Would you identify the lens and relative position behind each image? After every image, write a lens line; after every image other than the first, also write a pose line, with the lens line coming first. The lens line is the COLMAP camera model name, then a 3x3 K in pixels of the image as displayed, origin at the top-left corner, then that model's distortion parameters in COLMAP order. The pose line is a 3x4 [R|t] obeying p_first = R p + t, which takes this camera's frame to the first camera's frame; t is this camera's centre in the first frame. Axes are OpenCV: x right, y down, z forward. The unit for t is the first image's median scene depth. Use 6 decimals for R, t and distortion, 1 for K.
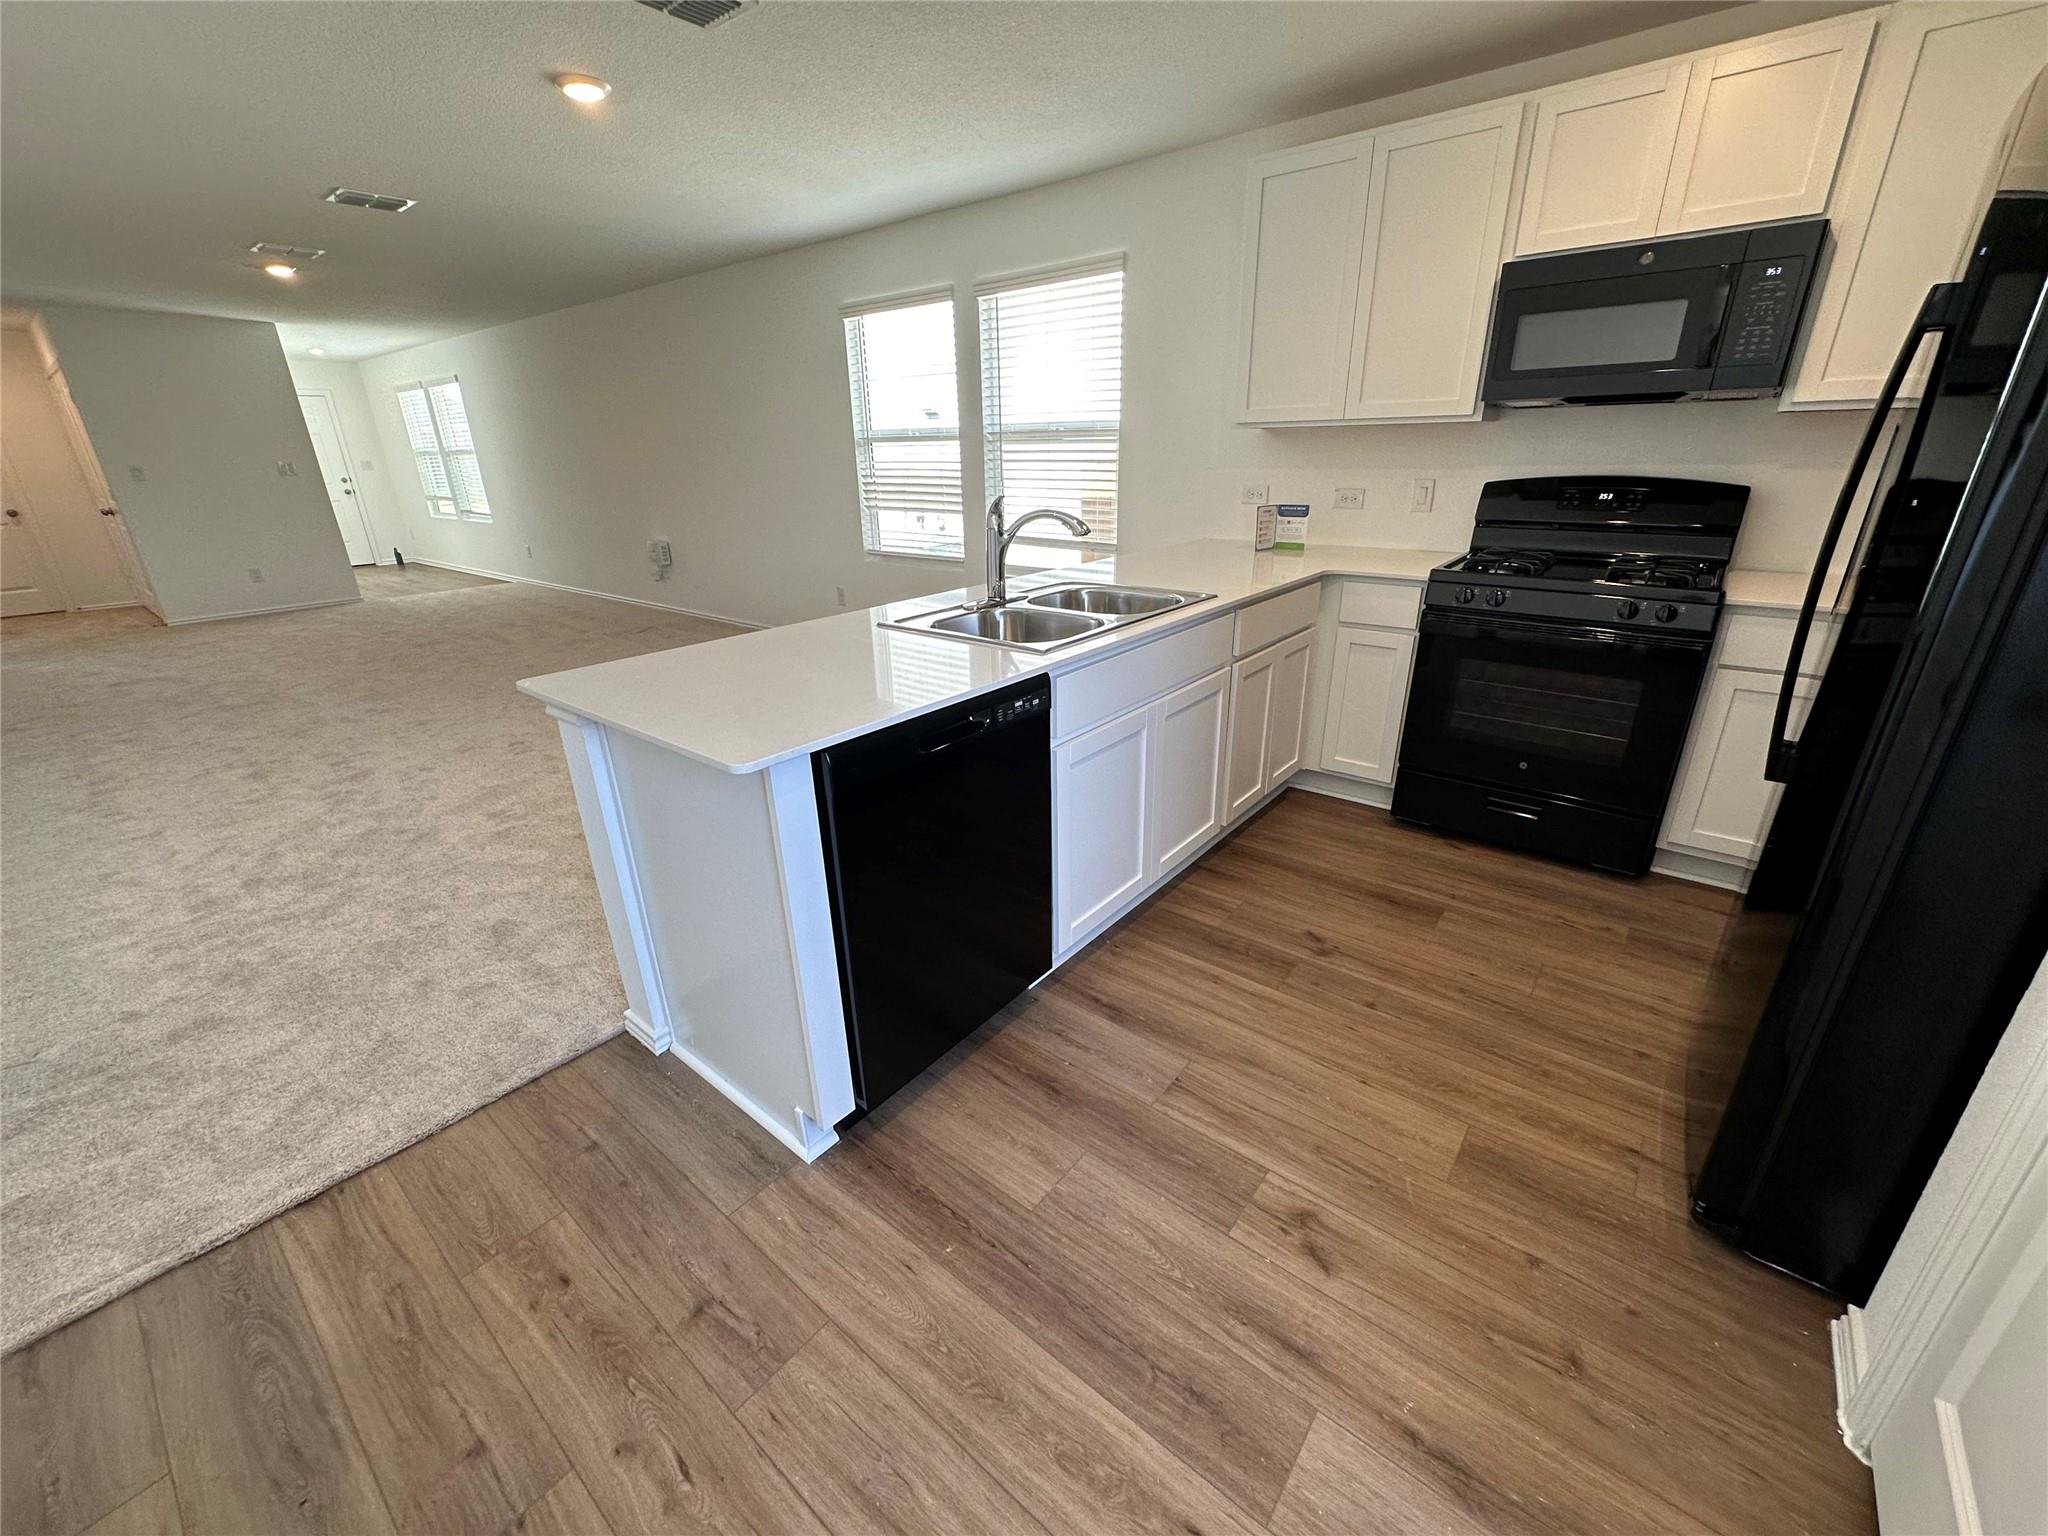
lens RADIAL K [[818.5, 0, 1025.9], [0, 818.5, 766.6], [0, 0, 1]] dist [-0.005997, 0.000393]
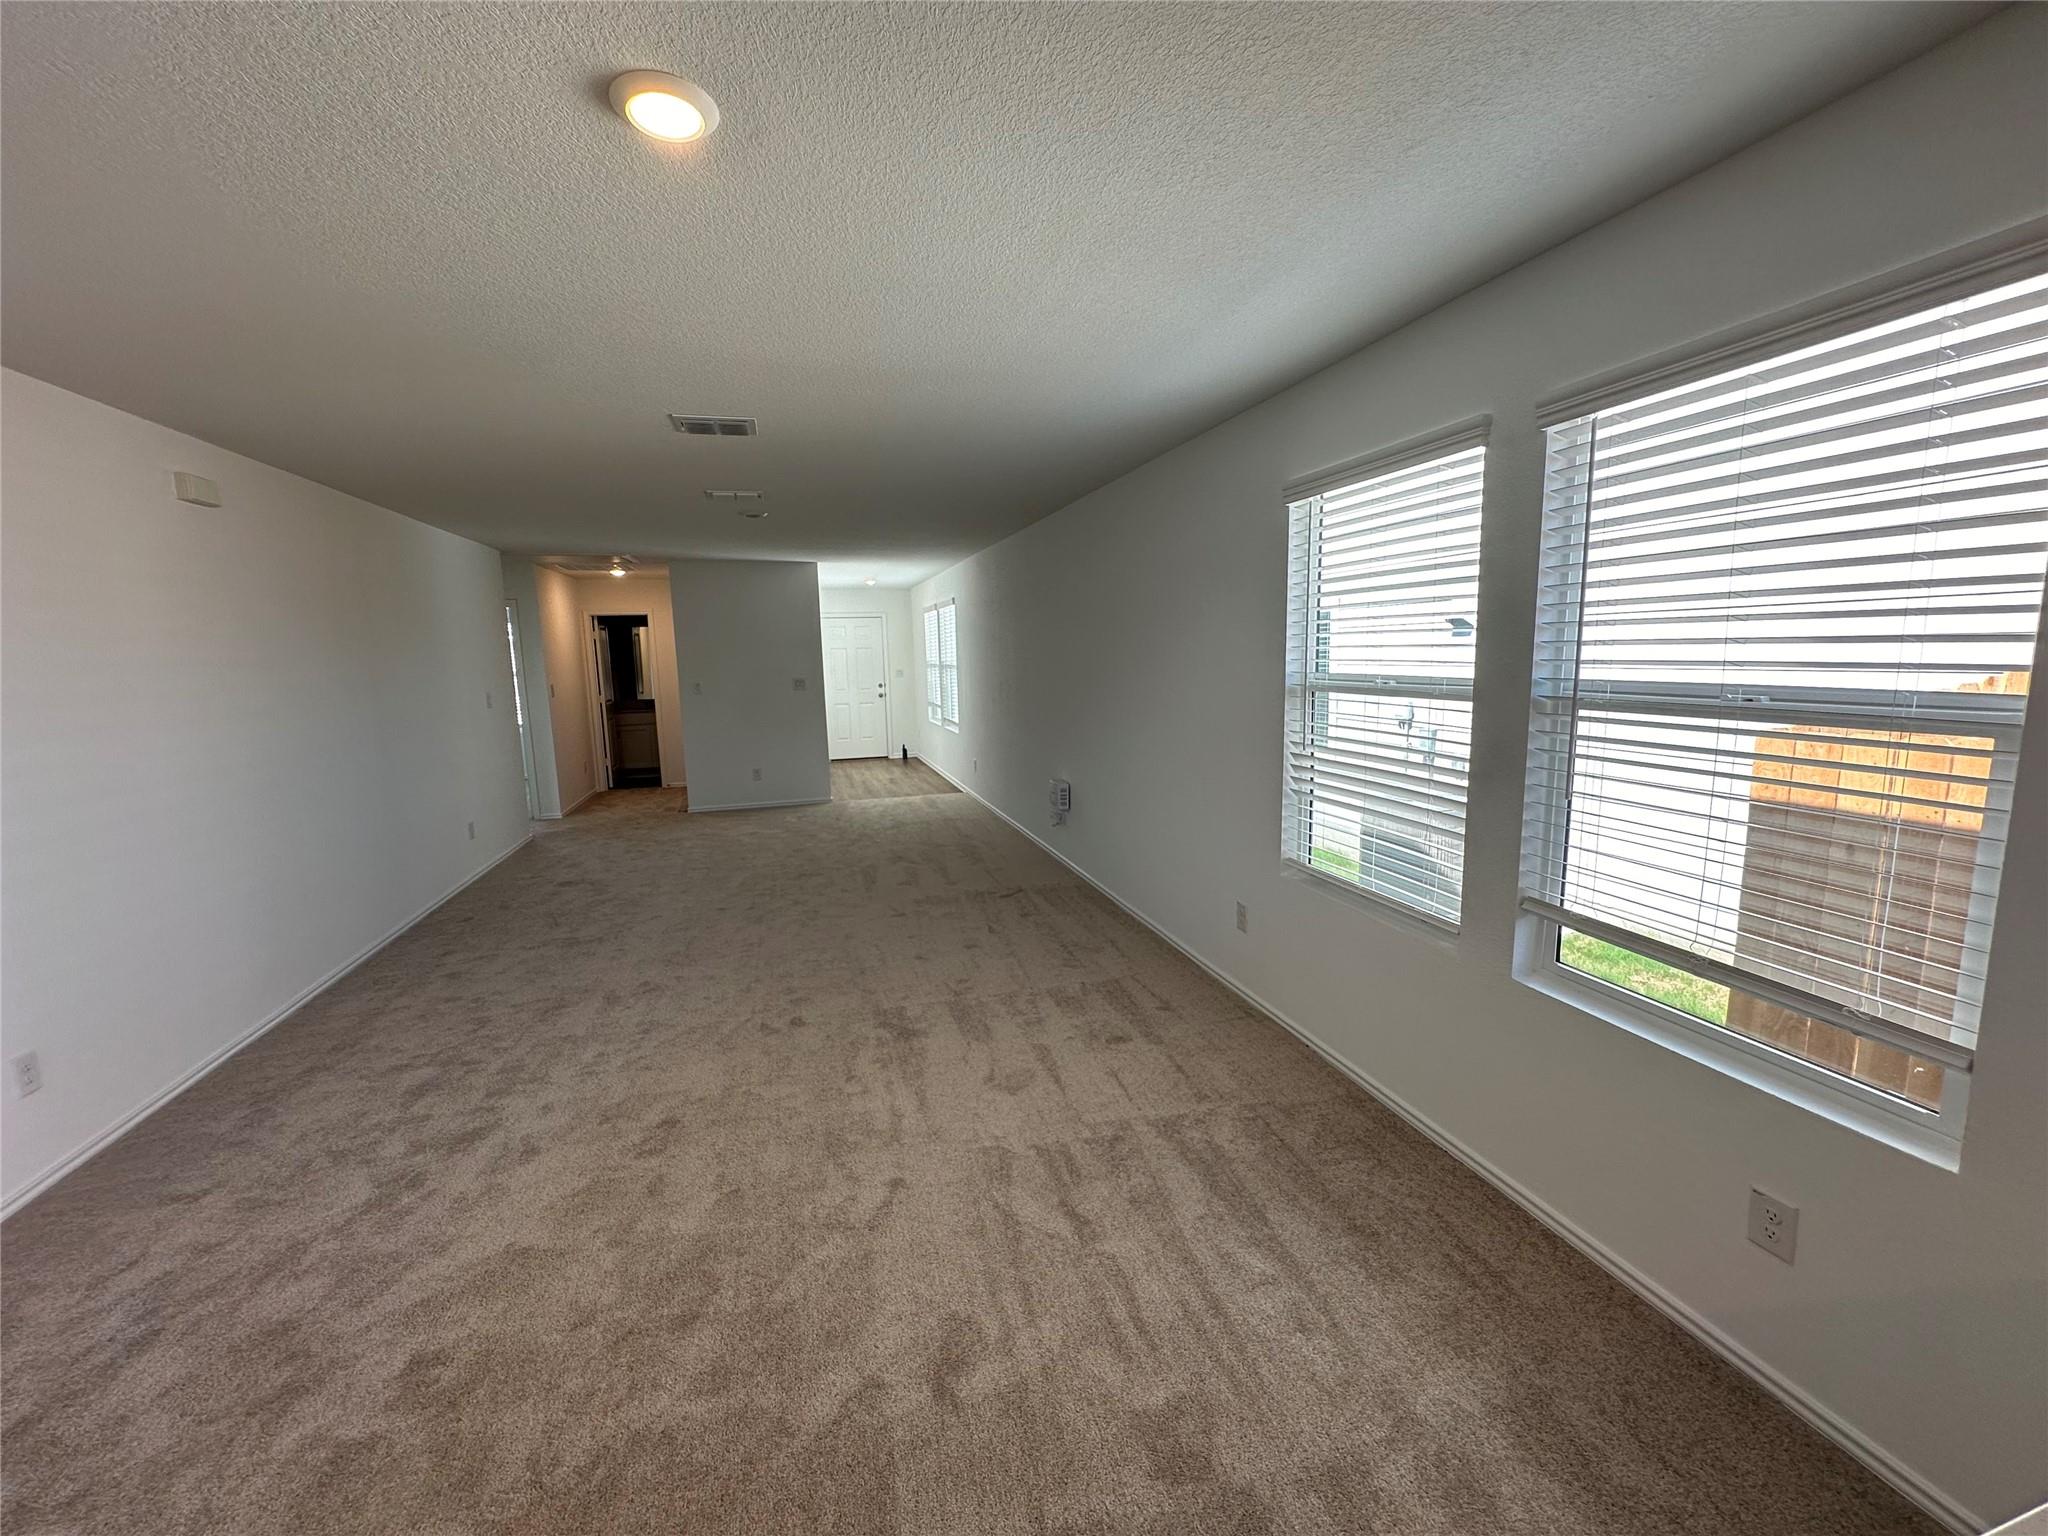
lens RADIAL K [[818.5, 0, 1025.9], [0, 818.5, 766.6], [0, 0, 1]] dist [-0.005997, 0.000393]
pose [[0.820347, 0.080614, -0.566156, -0.020181], [-0.203373, 0.966420, -0.157075, -0.224978], [0.534481, 0.243997, 0.809194, 0.454954]]
